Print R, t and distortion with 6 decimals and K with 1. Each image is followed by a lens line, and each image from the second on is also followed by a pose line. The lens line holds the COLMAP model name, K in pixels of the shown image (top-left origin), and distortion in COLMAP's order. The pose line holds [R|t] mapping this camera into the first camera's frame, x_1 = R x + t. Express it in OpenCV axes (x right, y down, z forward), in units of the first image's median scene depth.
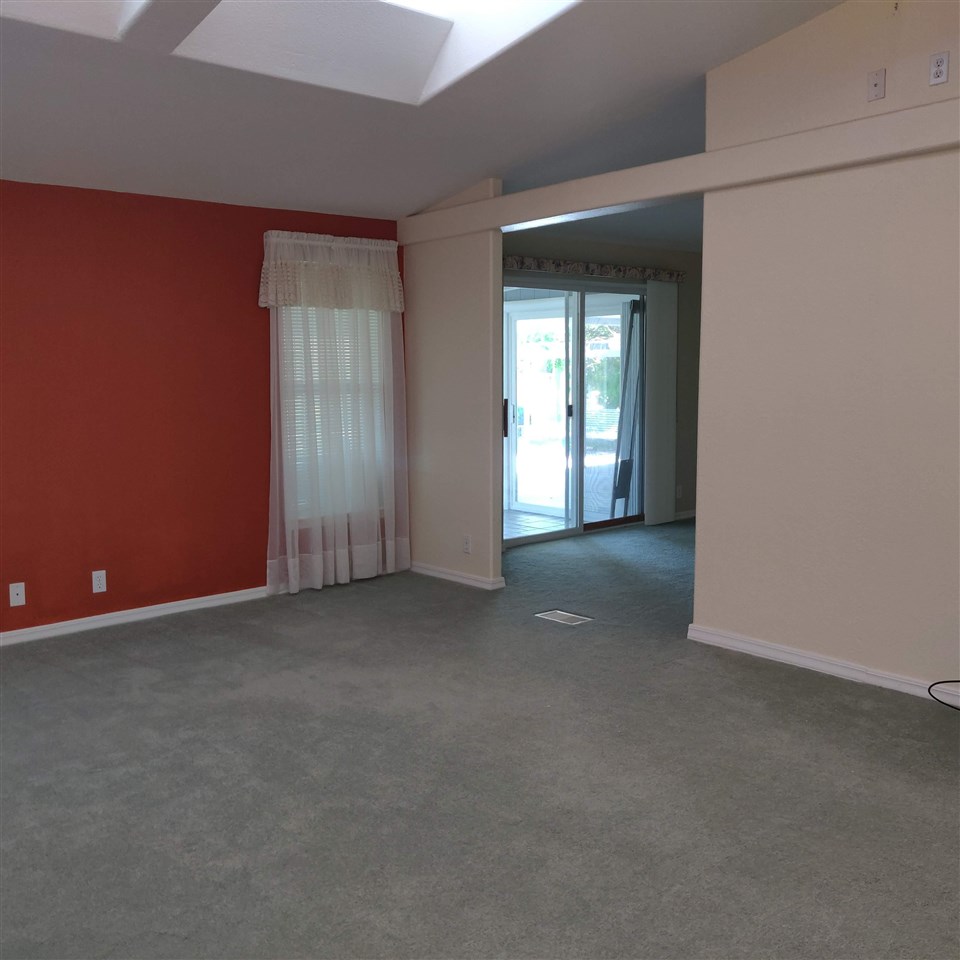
lens RADIAL K [[966.1, 0, 478.8], [0, 966.1, 468.2], [0, 0, 1]] dist [0.002224, 0.016349]
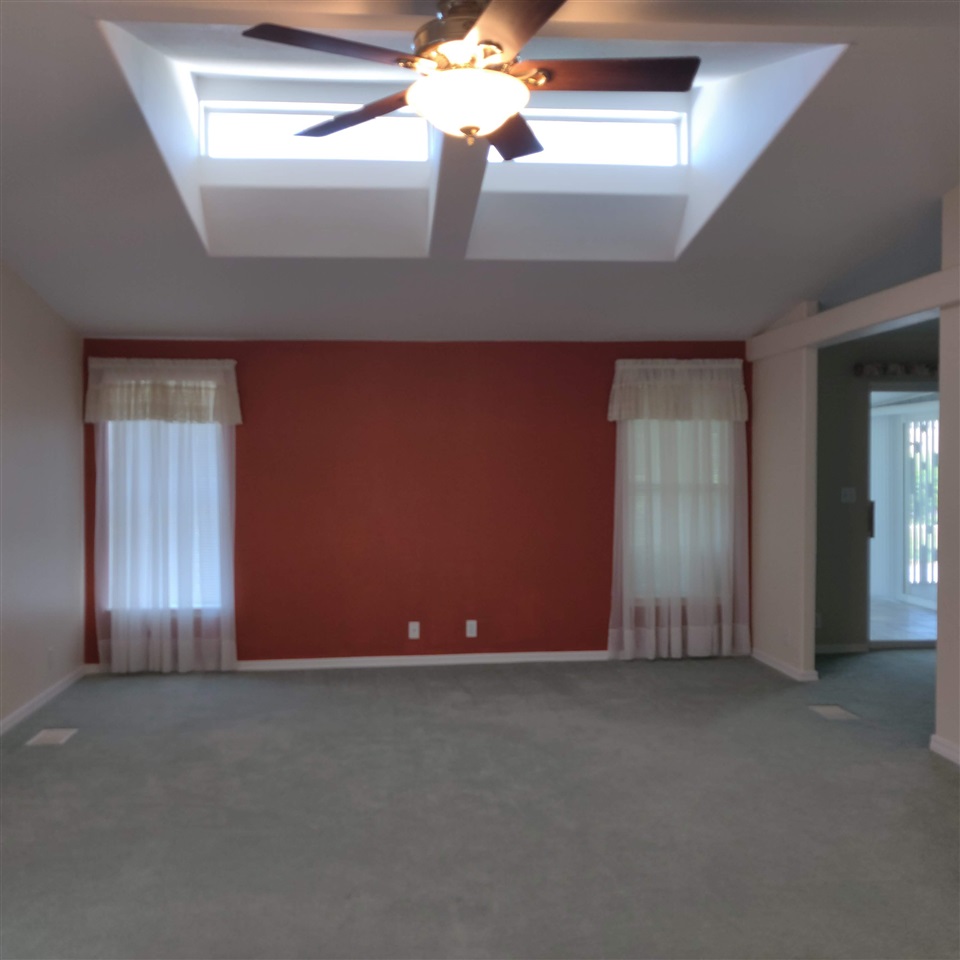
lens RADIAL K [[966.1, 0, 478.8], [0, 966.1, 468.2], [0, 0, 1]] dist [0.002224, 0.016349]
pose [[0.806594, 0.010633, -0.591010, 0.356581], [-0.064816, 0.995400, -0.070551, -0.009222], [0.587541, 0.095213, 0.803573, -0.079563]]
